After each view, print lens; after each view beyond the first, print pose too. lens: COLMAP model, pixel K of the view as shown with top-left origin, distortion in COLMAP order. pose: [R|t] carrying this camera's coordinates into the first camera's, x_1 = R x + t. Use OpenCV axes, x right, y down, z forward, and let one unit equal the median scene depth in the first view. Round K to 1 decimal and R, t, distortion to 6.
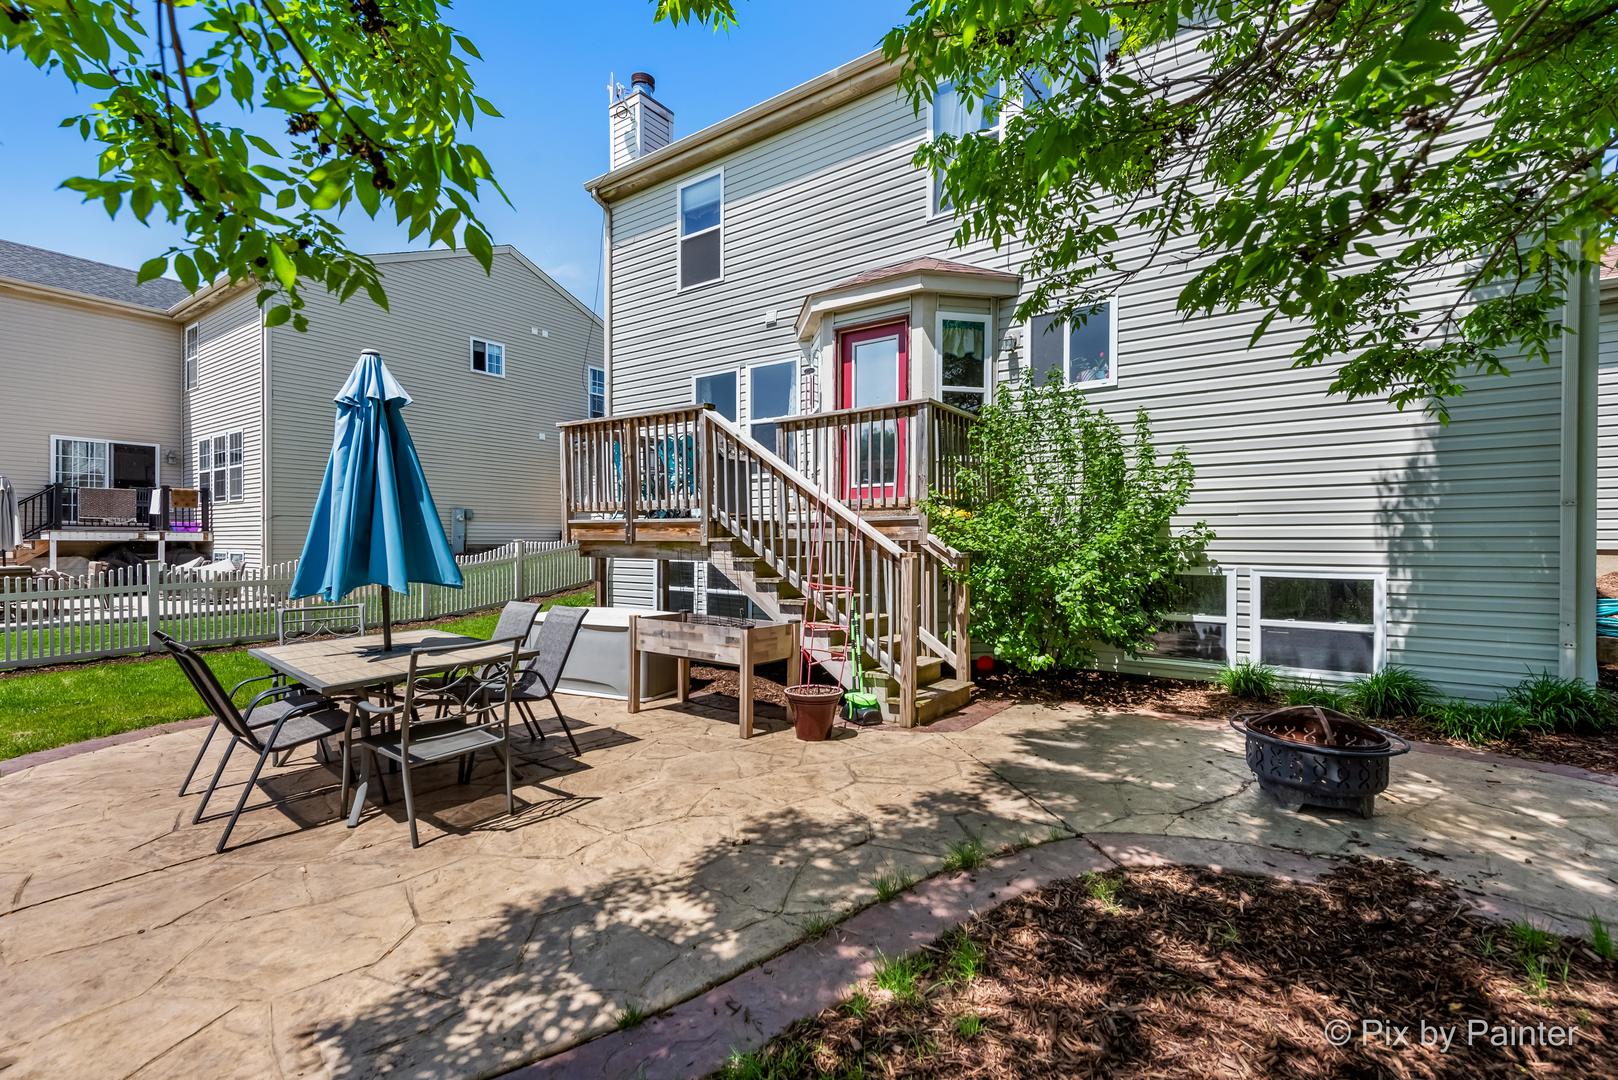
lens RADIAL K [[700.2, 0, 811.7], [0, 700.2, 547.0], [0, 0, 1]] dist [0.012404, -0.000477]
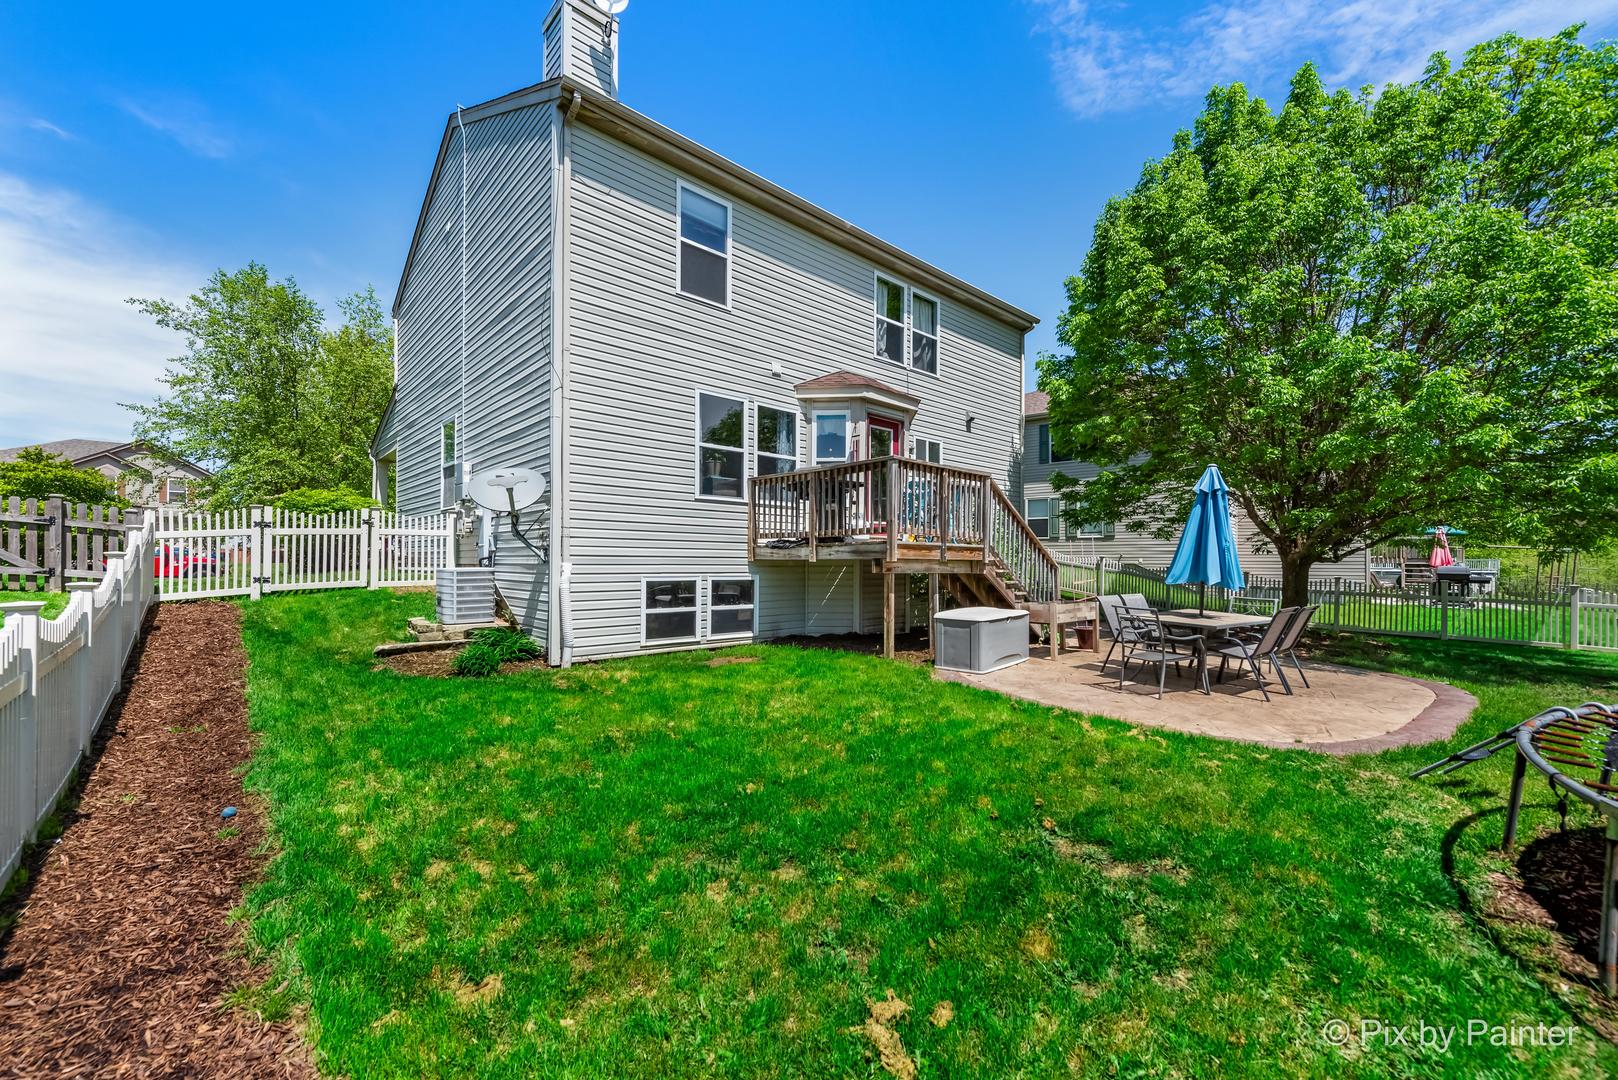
lens RADIAL K [[649.9, 0, 778.2], [0, 649.9, 560.0], [0, 0, 1]] dist [0.008621, -0.000580]
pose [[0.229655, -0.000980, 0.973272, -1.657865], [0.002828, 0.999996, 0.000340, -0.009956], [-0.973268, 0.002674, 0.229657, 1.105883]]
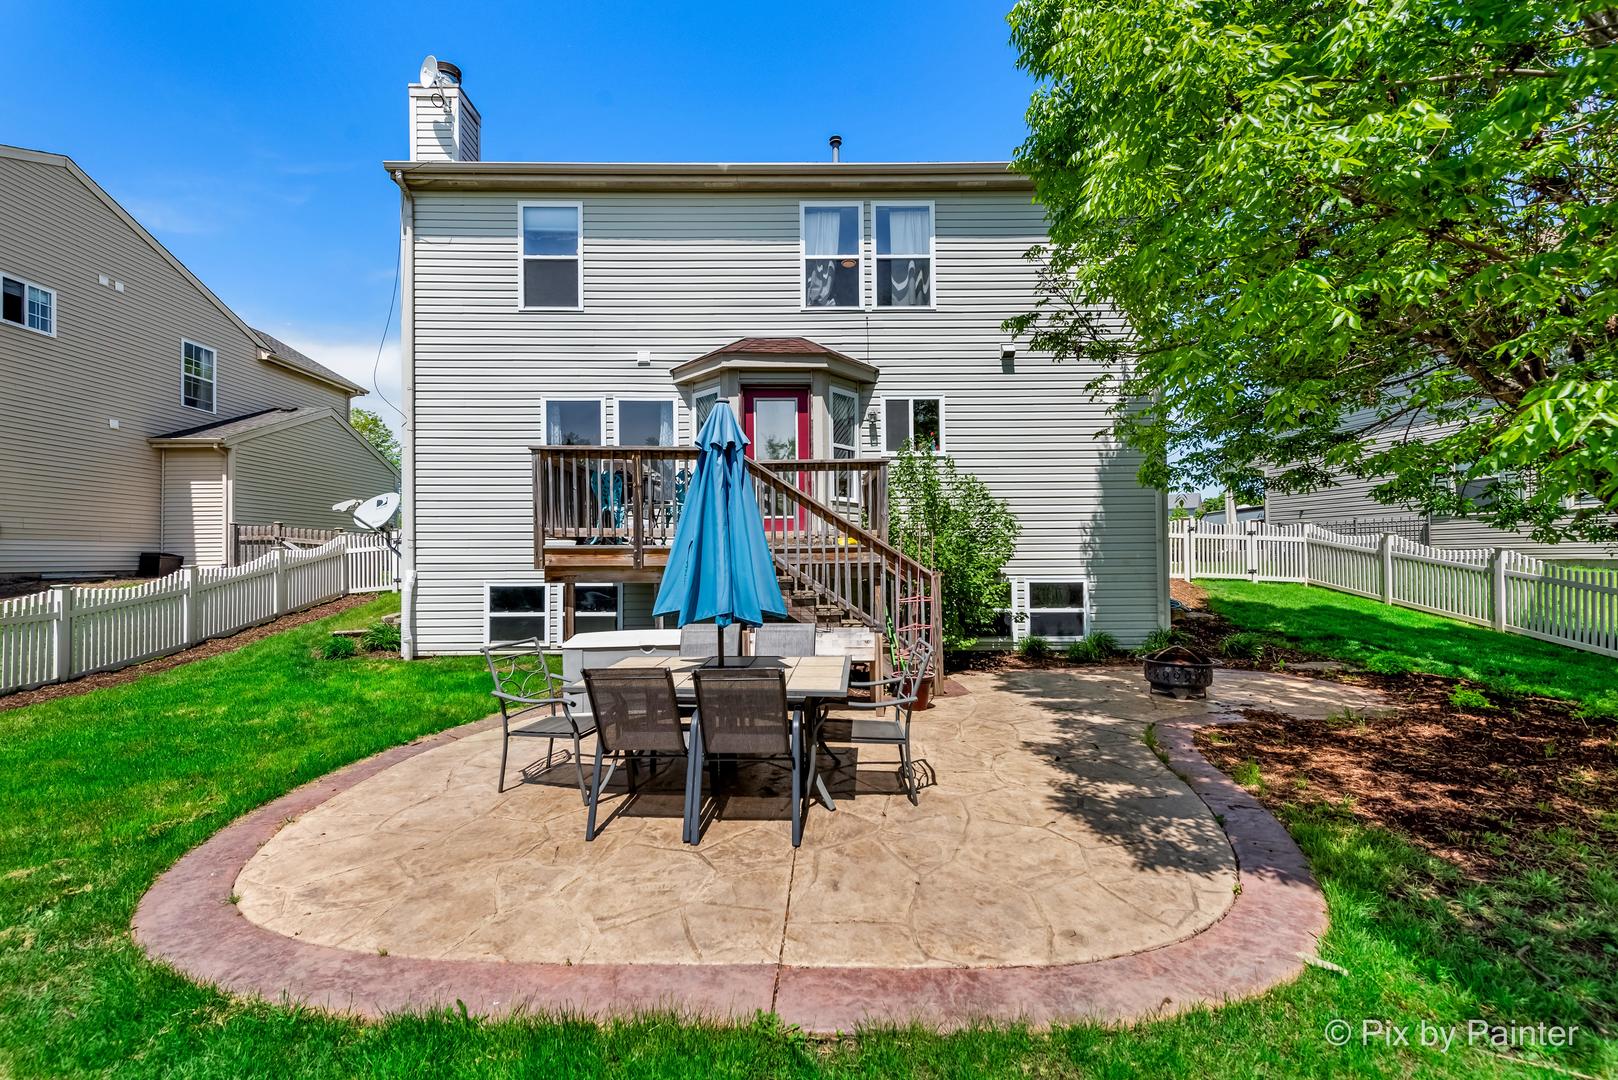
lens RADIAL K [[649.9, 0, 812.9], [0, 649.9, 551.6], [0, 0, 1]] dist [0.008621, -0.000580]
pose [[0.815874, -0.001161, 0.578229, -0.629856], [0.012394, 0.999803, -0.015479, -0.012736], [-0.578097, 0.019796, 0.815728, 0.050976]]
